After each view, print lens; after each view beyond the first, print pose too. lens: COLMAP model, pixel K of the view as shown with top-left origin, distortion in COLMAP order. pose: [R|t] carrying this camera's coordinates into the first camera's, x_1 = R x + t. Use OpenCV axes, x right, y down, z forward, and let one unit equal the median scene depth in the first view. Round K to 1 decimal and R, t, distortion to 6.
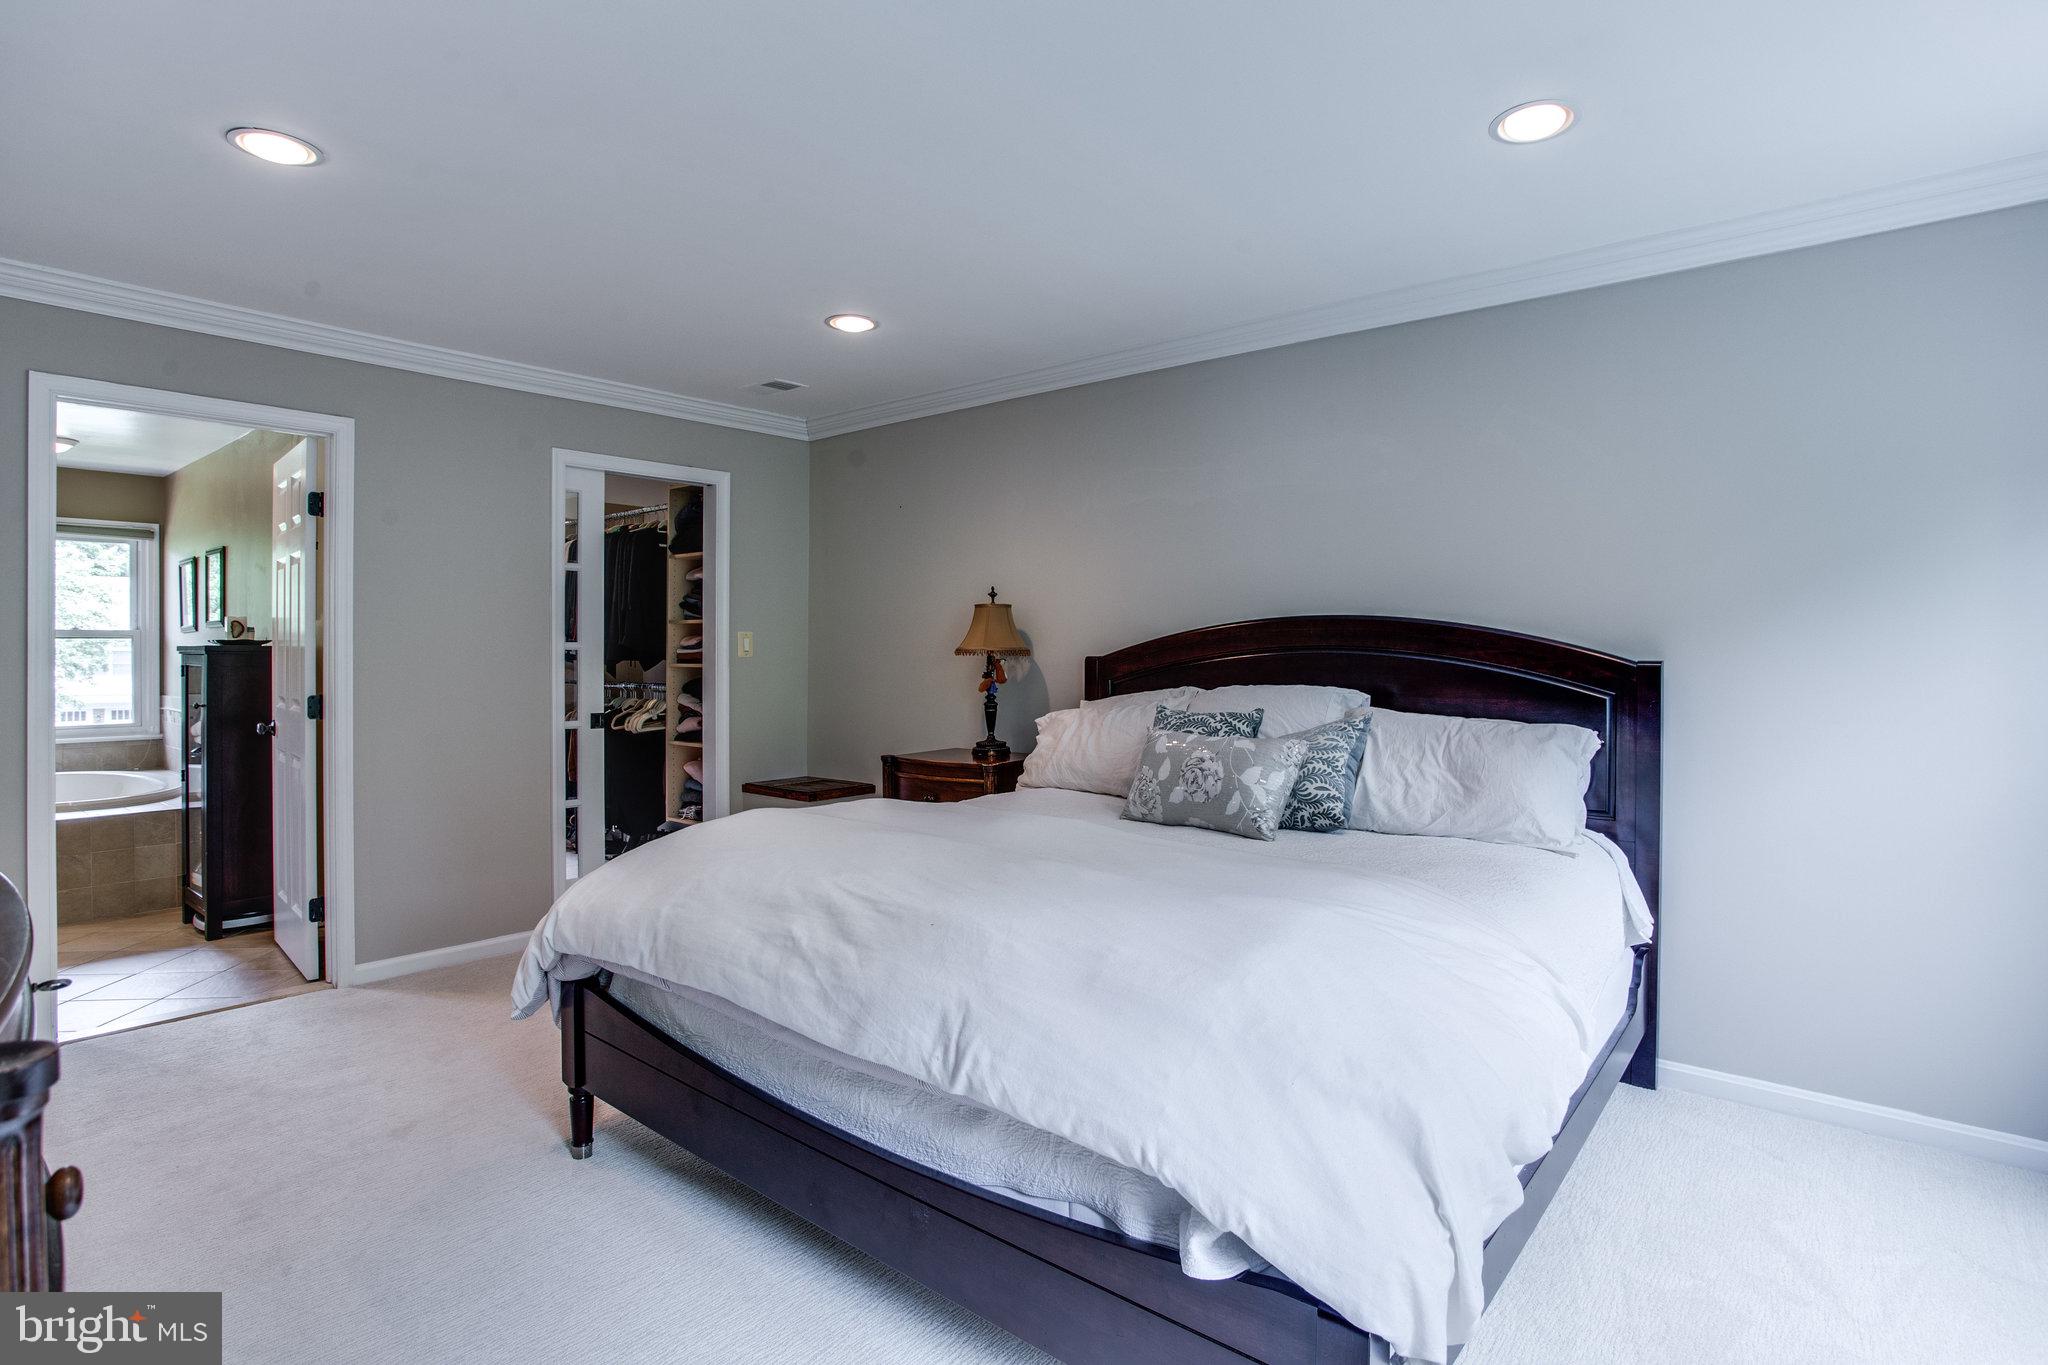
lens RADIAL K [[1012.2, 0, 1024.0], [0, 1012.2, 682.5], [0, 0, 1]] dist [-0.024971, 0.000117]
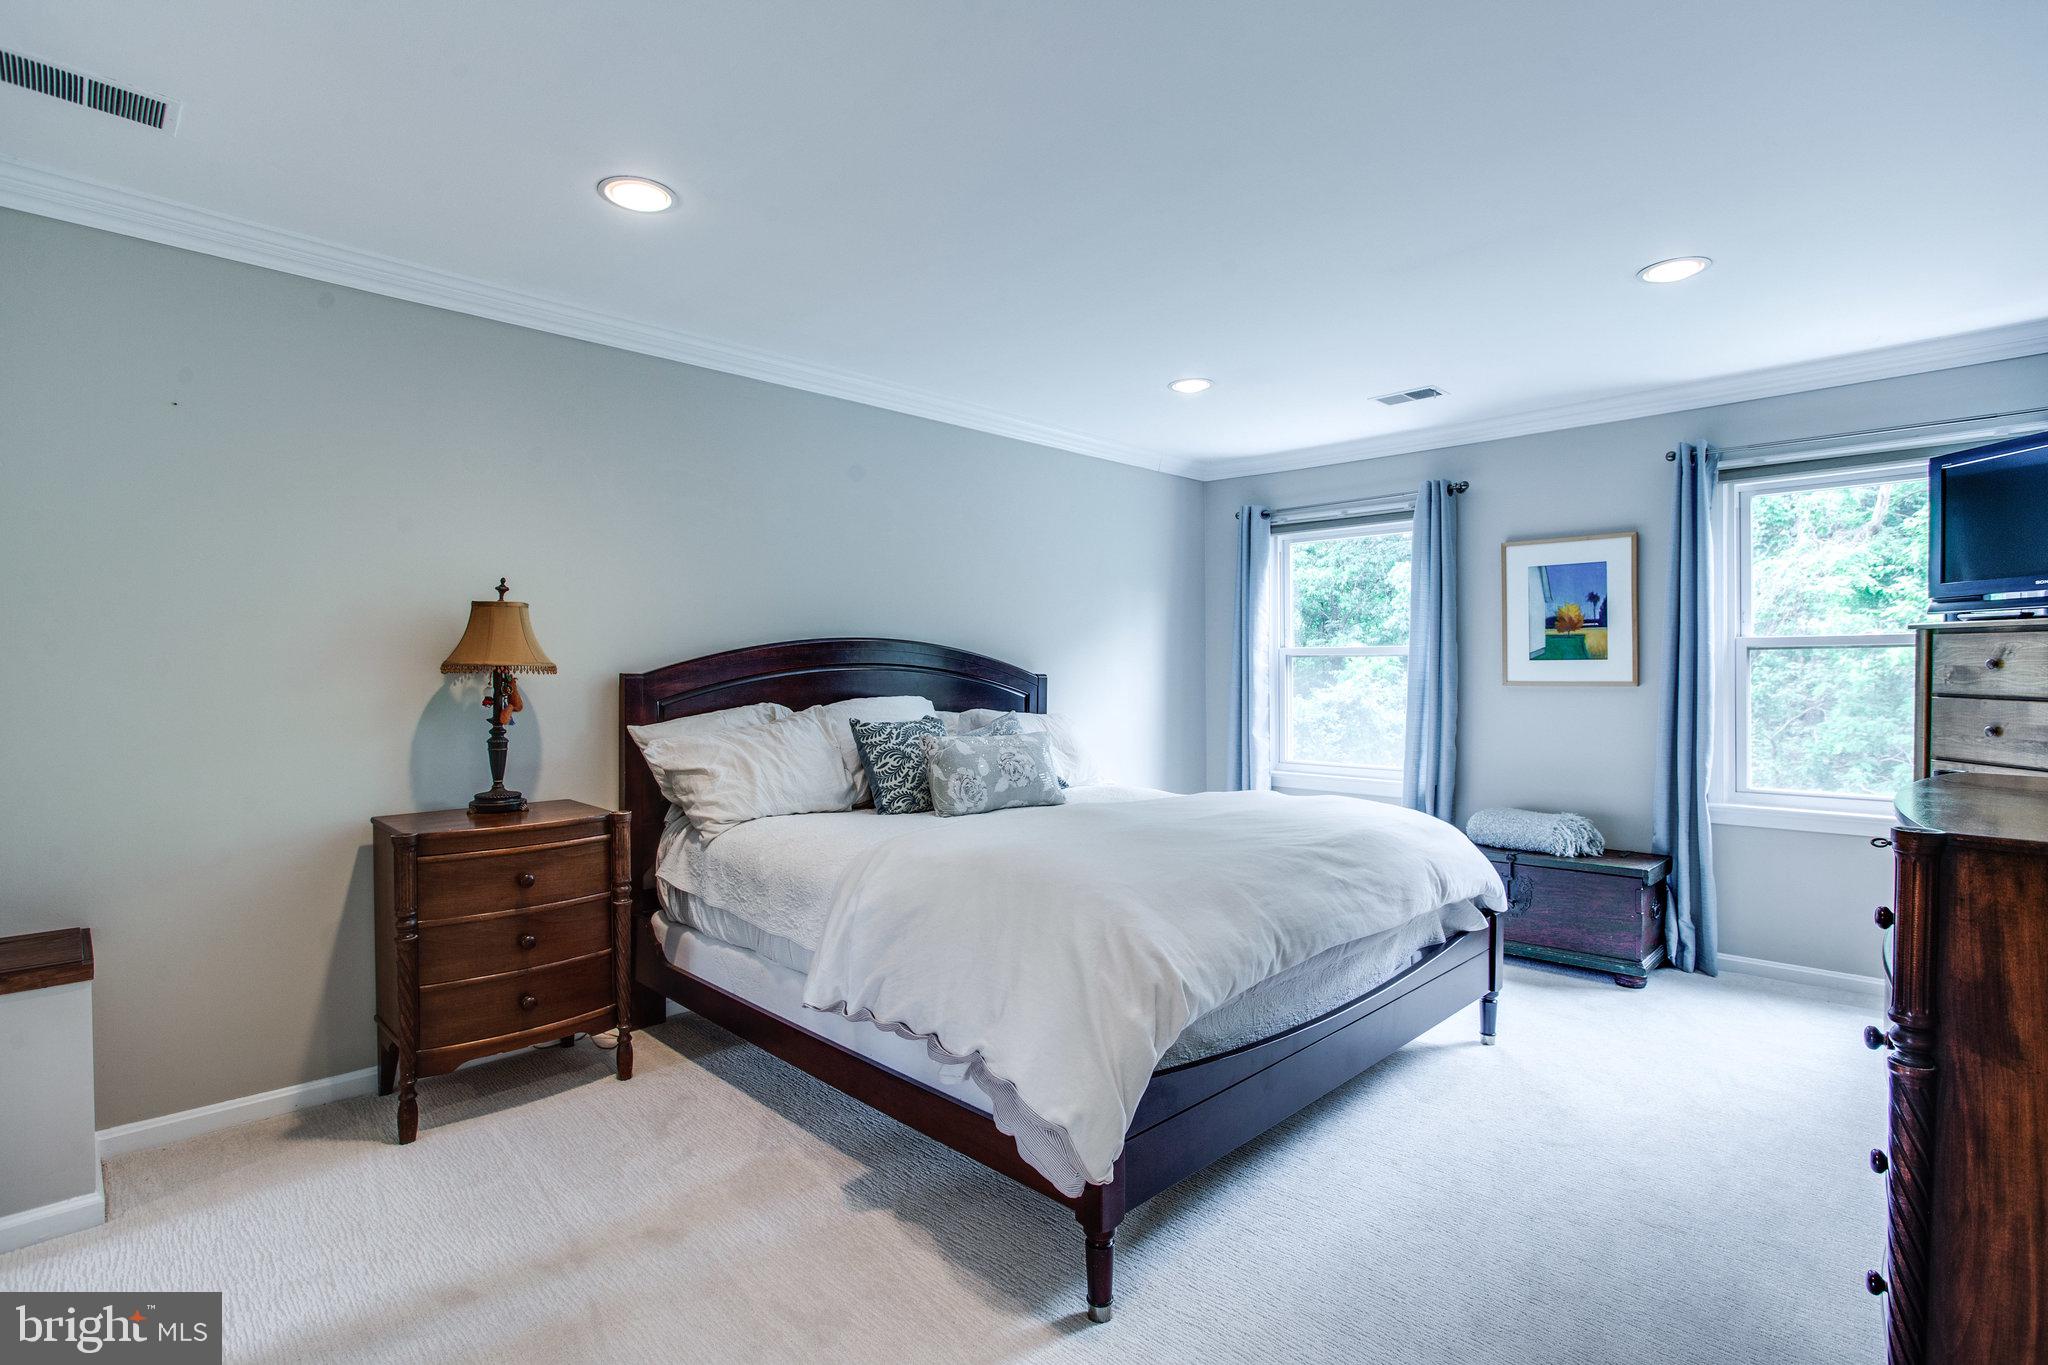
lens RADIAL K [[1012.2, 0, 1024.0], [0, 1012.2, 682.5], [0, 0, 1]] dist [-0.024971, 0.000117]
pose [[0.078680, -0.018790, 0.996723, -1.078029], [0.024652, 0.999553, 0.016898, -0.035089], [-0.996595, 0.023242, 0.079109, 0.864064]]
